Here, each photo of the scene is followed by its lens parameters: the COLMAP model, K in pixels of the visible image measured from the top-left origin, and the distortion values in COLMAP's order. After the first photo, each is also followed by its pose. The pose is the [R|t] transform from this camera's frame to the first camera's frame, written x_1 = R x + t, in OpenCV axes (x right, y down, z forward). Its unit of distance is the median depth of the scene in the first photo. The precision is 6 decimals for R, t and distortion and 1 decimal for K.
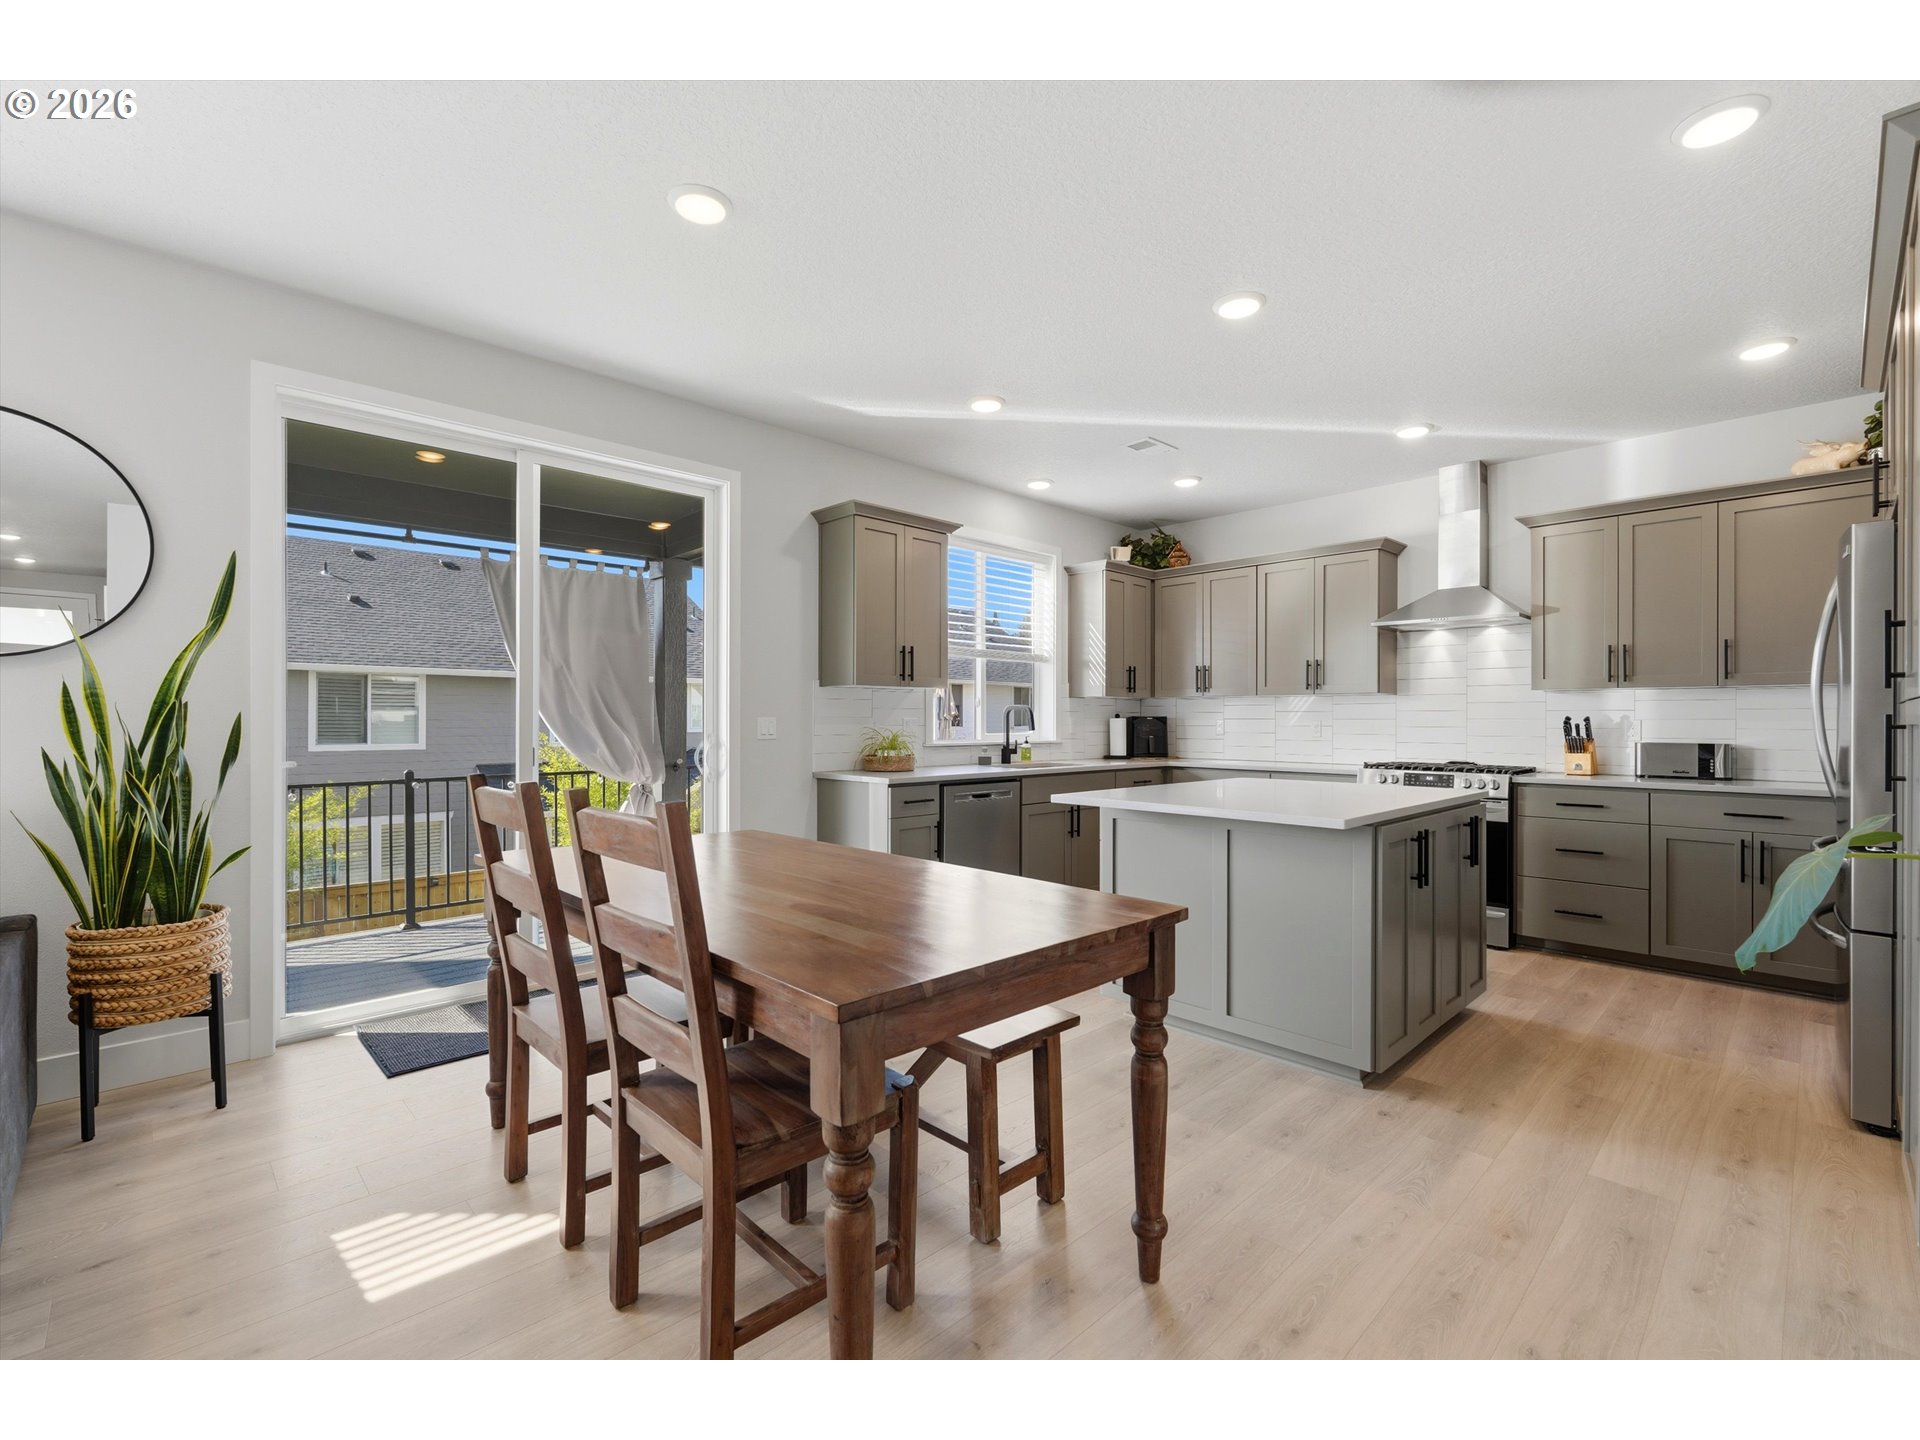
lens RADIAL K [[846.2, 0, 956.1], [0, 846.2, 718.2], [0, 0, 1]] dist [0.006936, -0.001451]
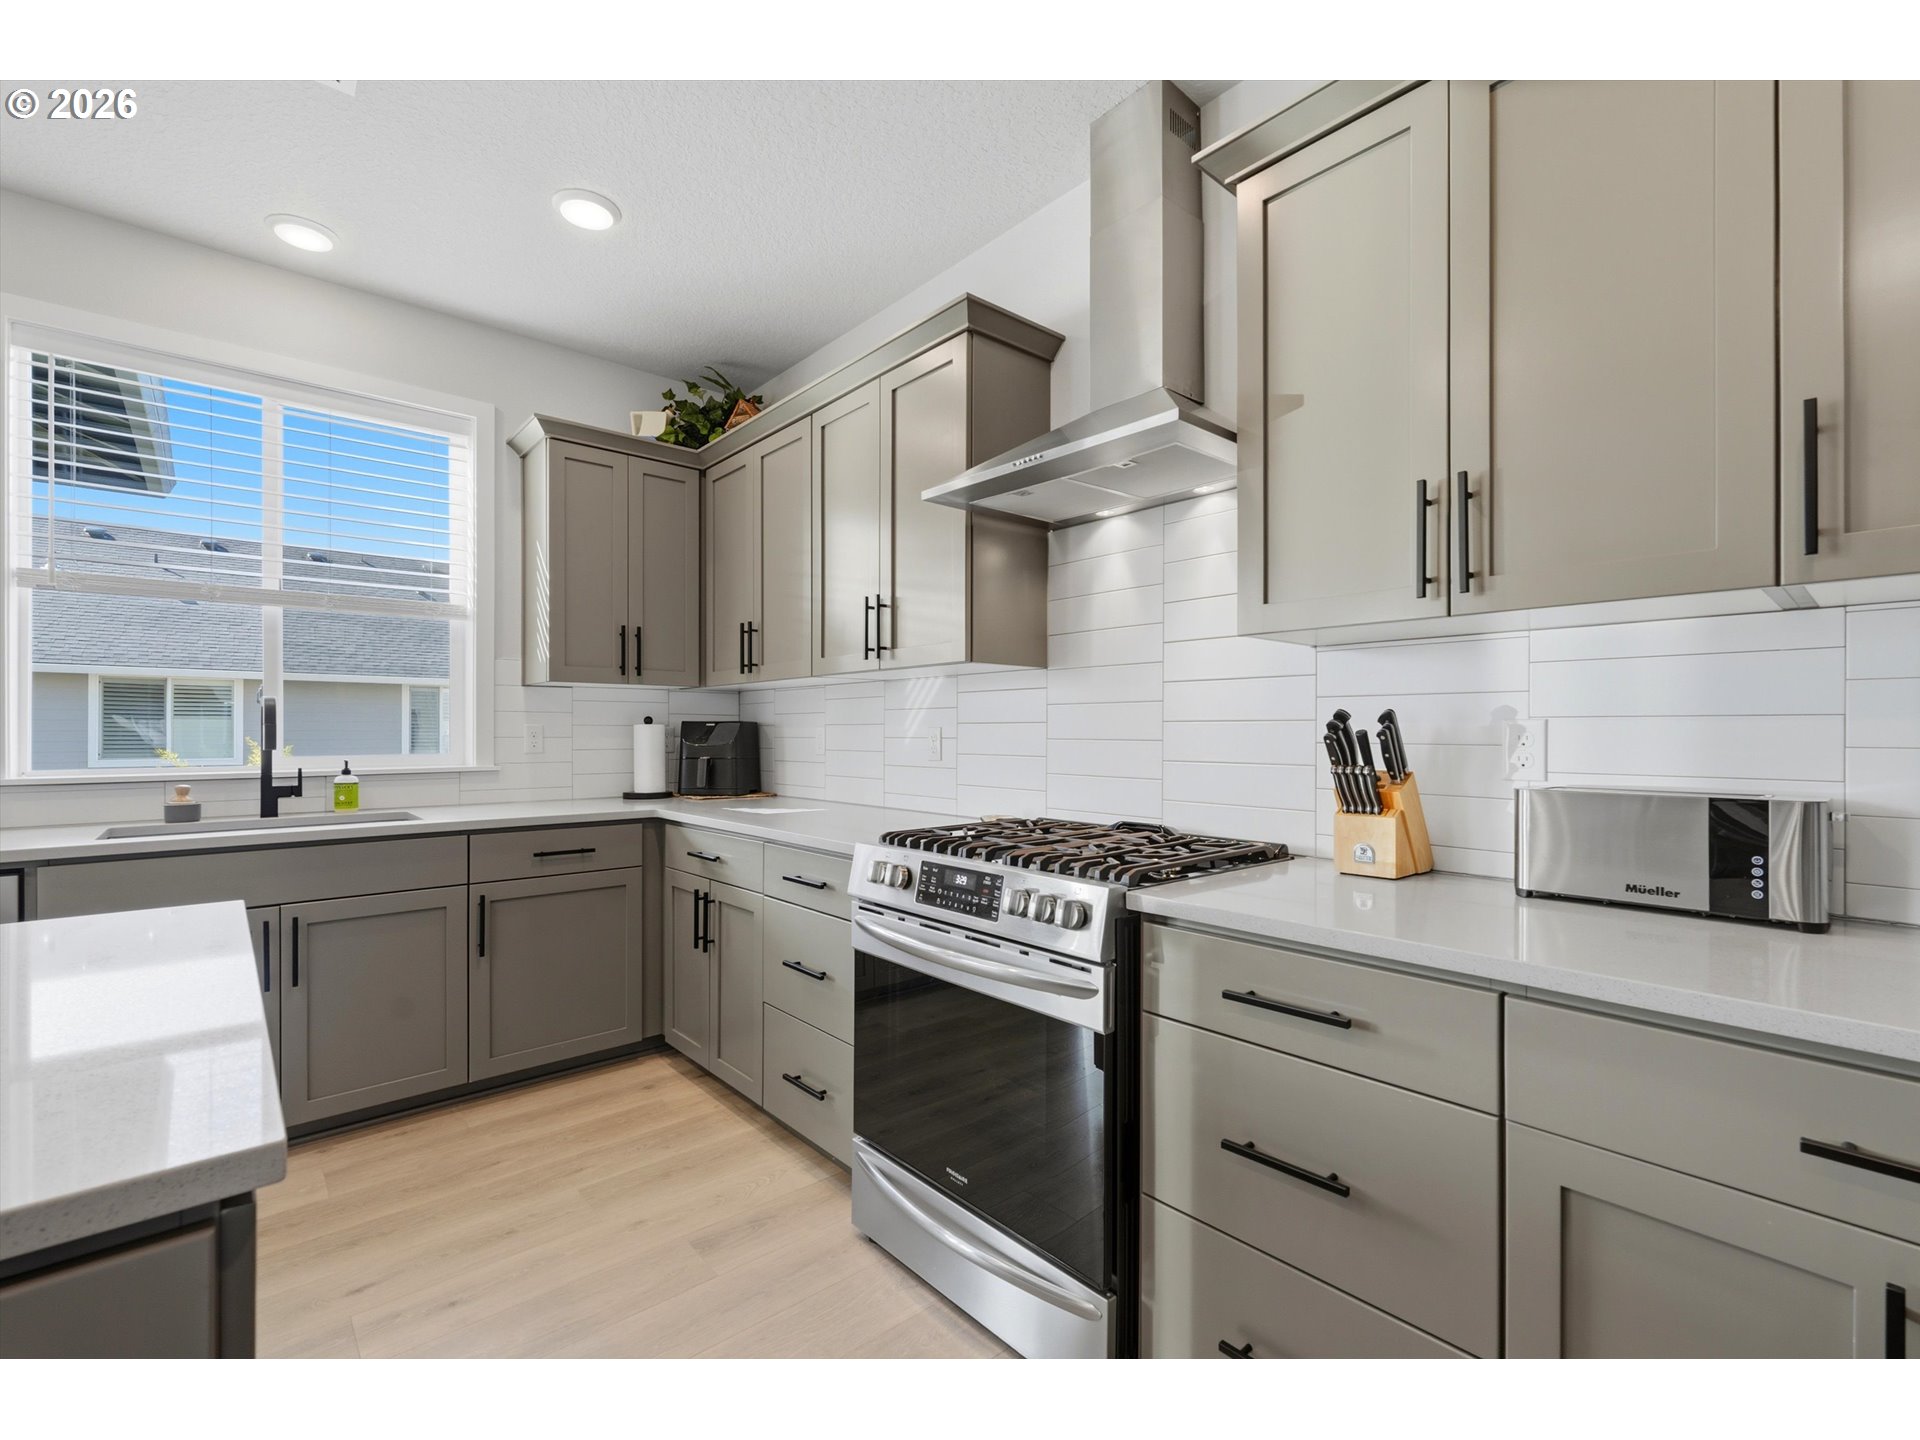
lens RADIAL K [[846.2, 0, 954.3], [0, 846.2, 730.0], [0, 0, 1]] dist [0.006936, -0.001451]
pose [[0.998492, -0.004420, -0.054718, 0.481504], [0.004567, 0.999986, 0.002555, 0.003722], [0.054706, -0.002801, 0.998499, 0.530329]]
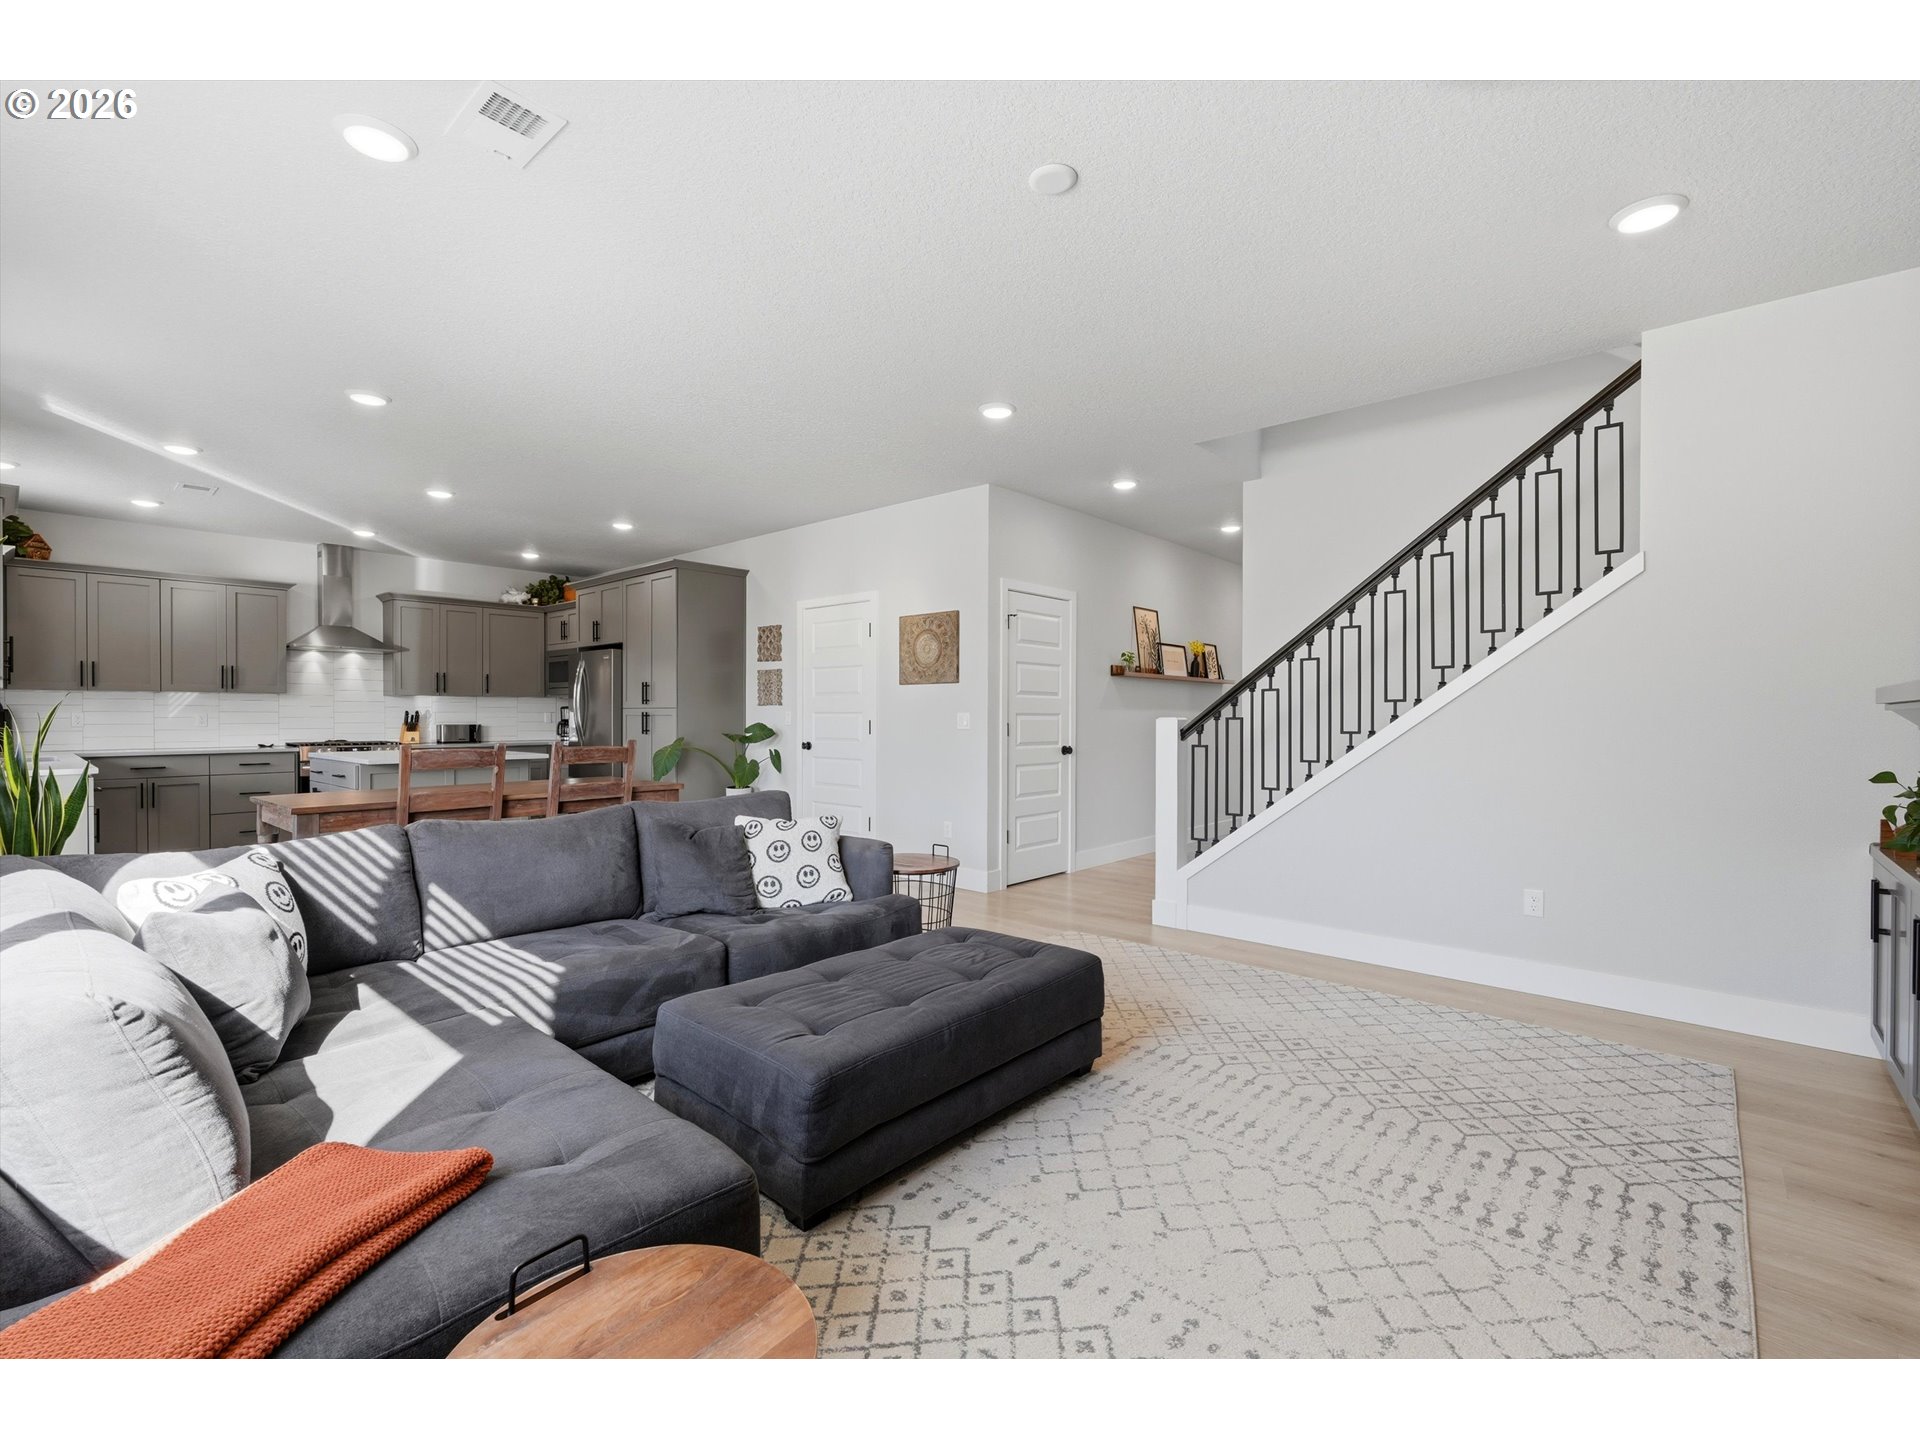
lens RADIAL K [[846.2, 0, 967.3], [0, 846.2, 724.1], [0, 0, 1]] dist [0.006936, -0.001451]
pose [[-0.090894, -0.012142, 0.995787, -0.942888], [-0.001864, 0.999926, 0.012022, 0.002083], [-0.995859, -0.000764, -0.090910, 0.005041]]
